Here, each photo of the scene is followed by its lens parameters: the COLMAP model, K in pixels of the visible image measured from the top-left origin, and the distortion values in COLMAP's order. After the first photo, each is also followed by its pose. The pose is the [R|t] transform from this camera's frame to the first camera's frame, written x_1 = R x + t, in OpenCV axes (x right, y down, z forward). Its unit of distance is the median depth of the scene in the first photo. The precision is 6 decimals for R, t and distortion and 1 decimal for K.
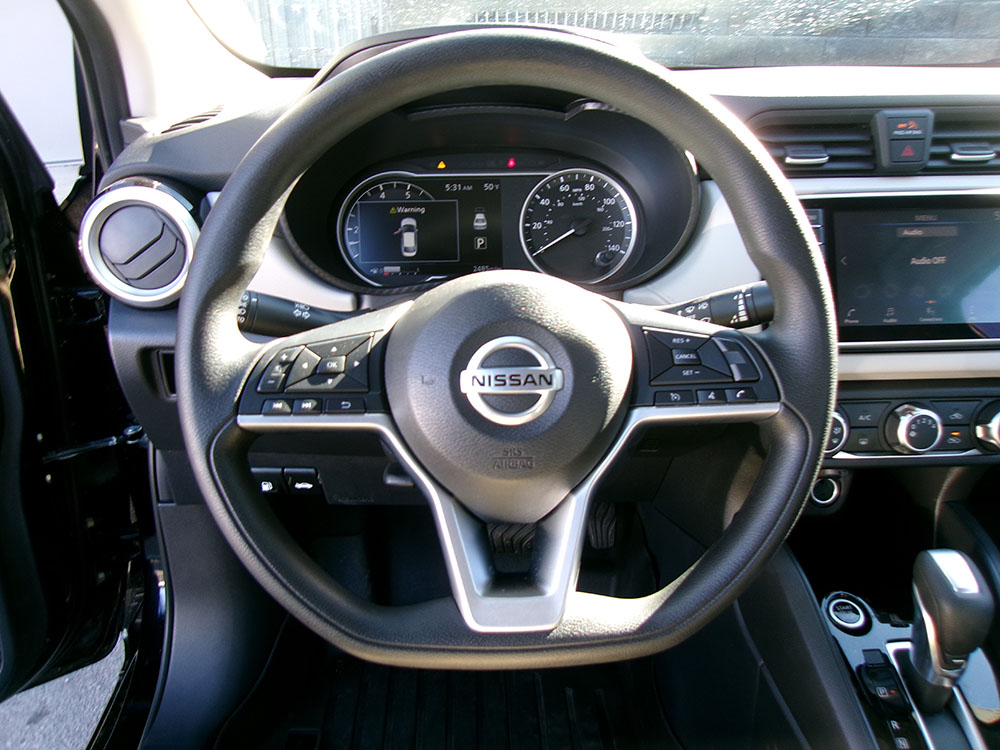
lens RADIAL K [[776.8, 0, 501.3], [0, 776.8, 376.1], [0, 0, 1]] dist [-0.031338, 0.049161]
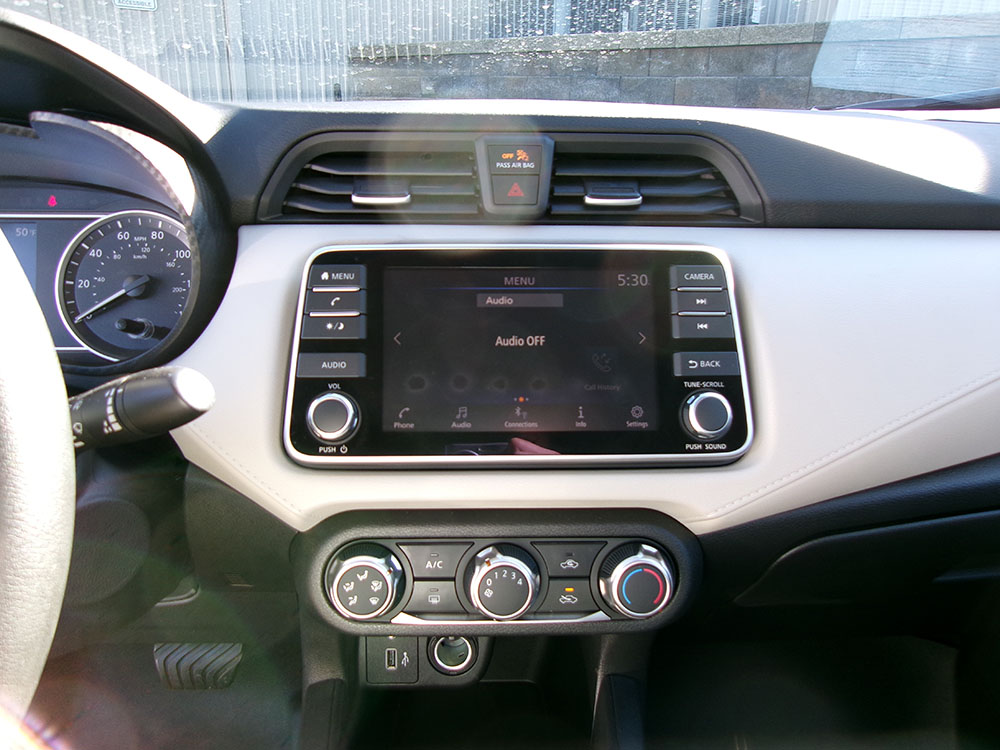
lens RADIAL K [[776.8, 0, 498.7], [0, 776.8, 374.9], [0, 0, 1]] dist [-0.031338, 0.049161]
pose [[0.999762, 0.019742, 0.009313, 0.497628], [-0.018869, 0.996118, -0.085987, -0.054319], [-0.010974, 0.085791, 0.996253, 0.283714]]
